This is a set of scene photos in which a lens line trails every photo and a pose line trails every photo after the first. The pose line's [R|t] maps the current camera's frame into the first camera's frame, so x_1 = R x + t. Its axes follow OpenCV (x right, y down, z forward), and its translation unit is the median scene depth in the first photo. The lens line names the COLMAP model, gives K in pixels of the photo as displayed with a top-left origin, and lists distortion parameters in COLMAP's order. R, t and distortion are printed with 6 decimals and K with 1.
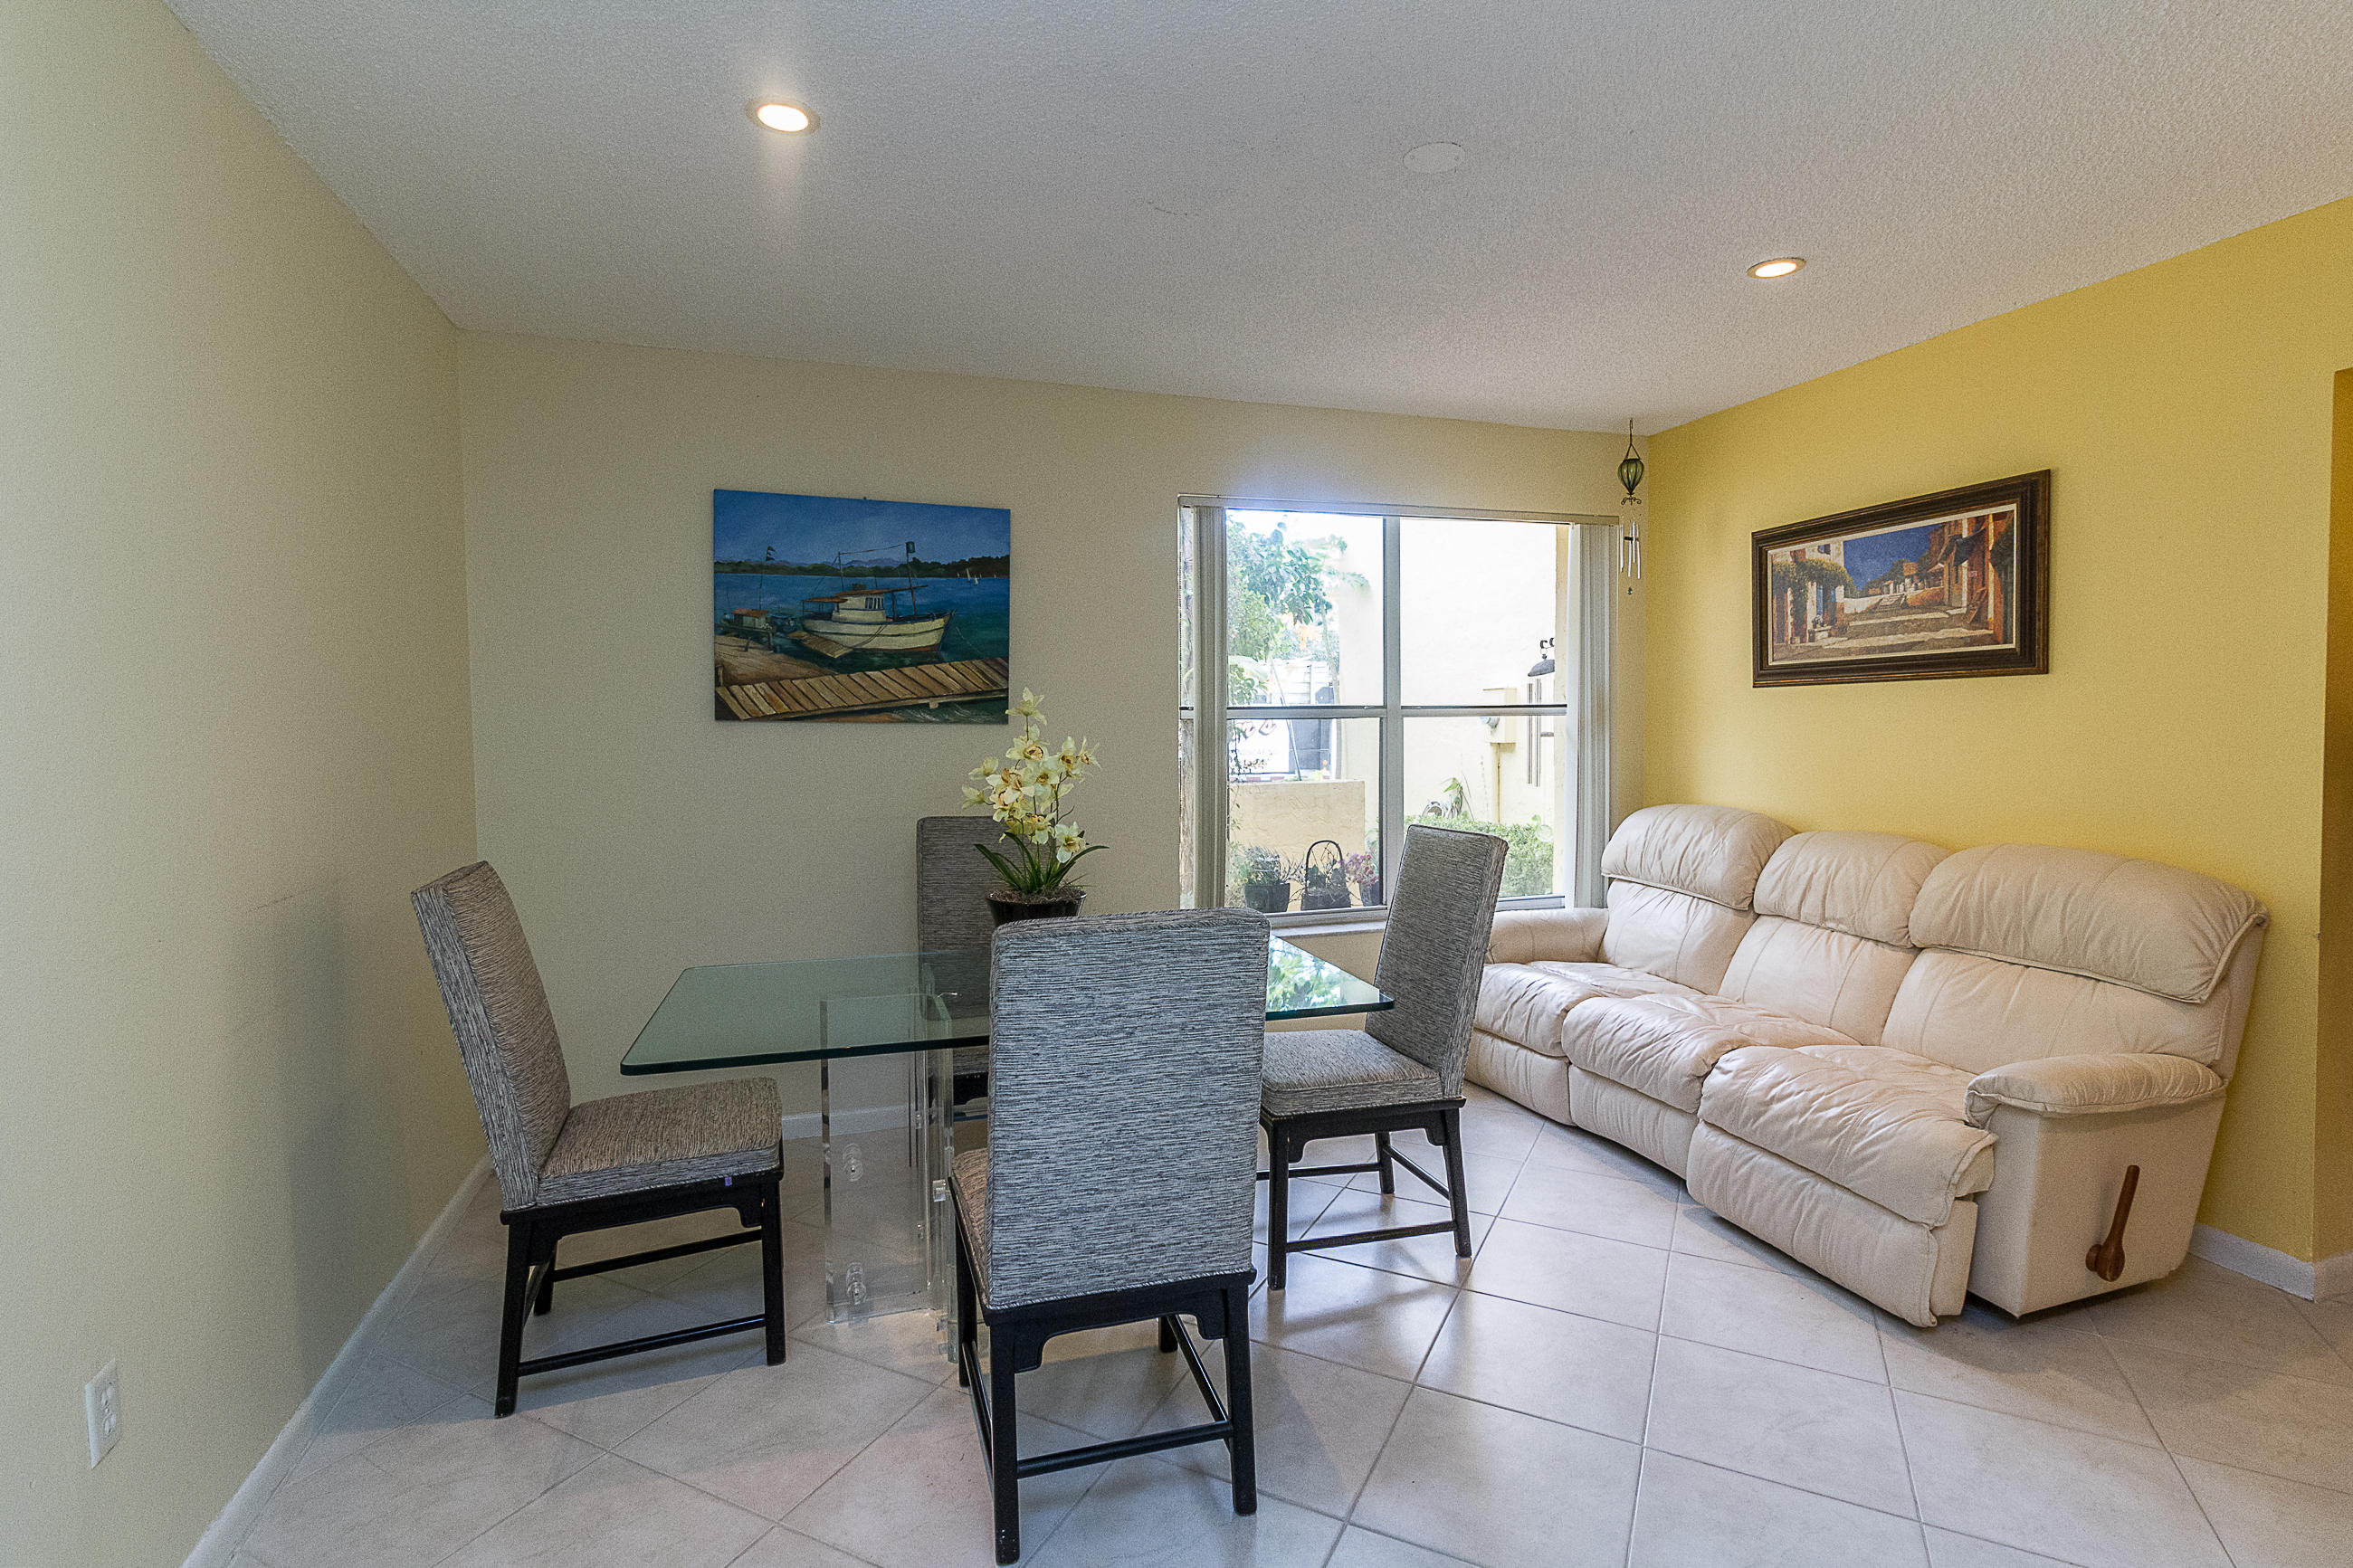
lens RADIAL K [[1123.2, 0, 1177.2], [0, 1123.2, 769.1], [0, 0, 1]] dist [0.005967, -0.000840]
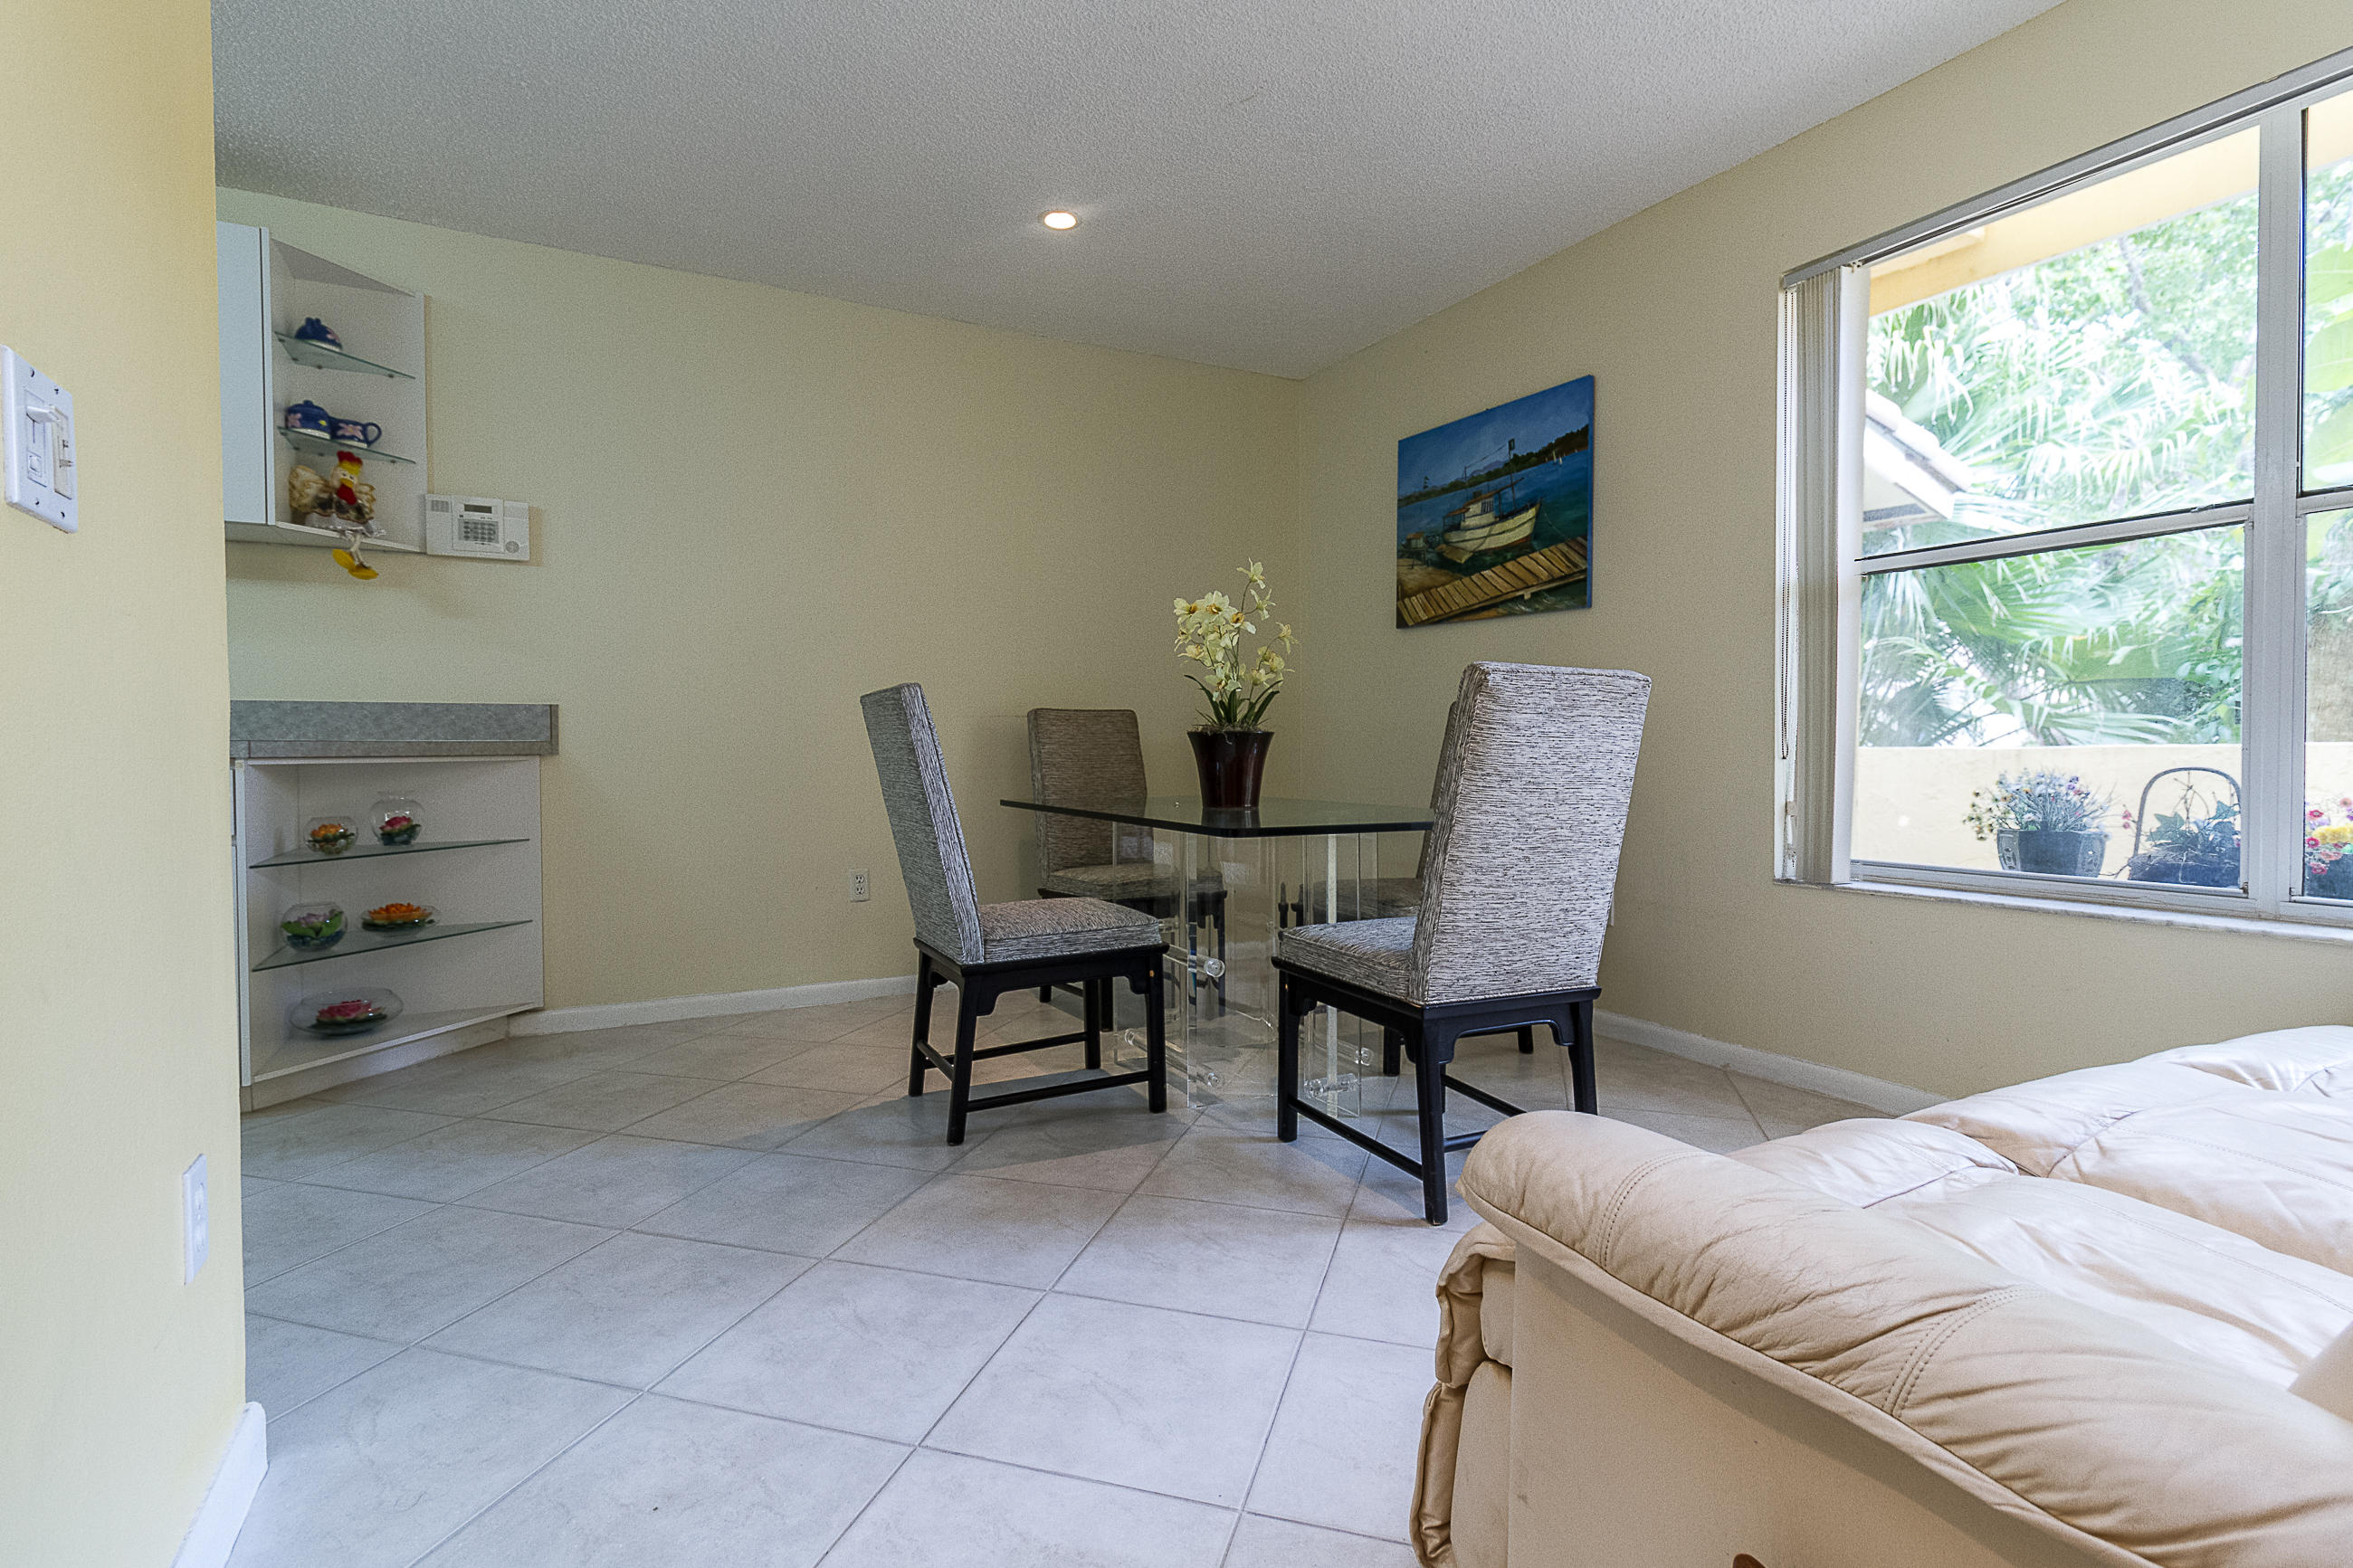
lens RADIAL K [[1123.2, 0, 1180.8], [0, 1123.2, 777.9], [0, 0, 1]] dist [0.005967, -0.000840]
pose [[0.185329, 0.036095, -0.982013, 0.731985], [-0.039312, 0.998798, 0.029292, 0.090089], [0.981890, 0.033176, 0.186525, 0.519355]]
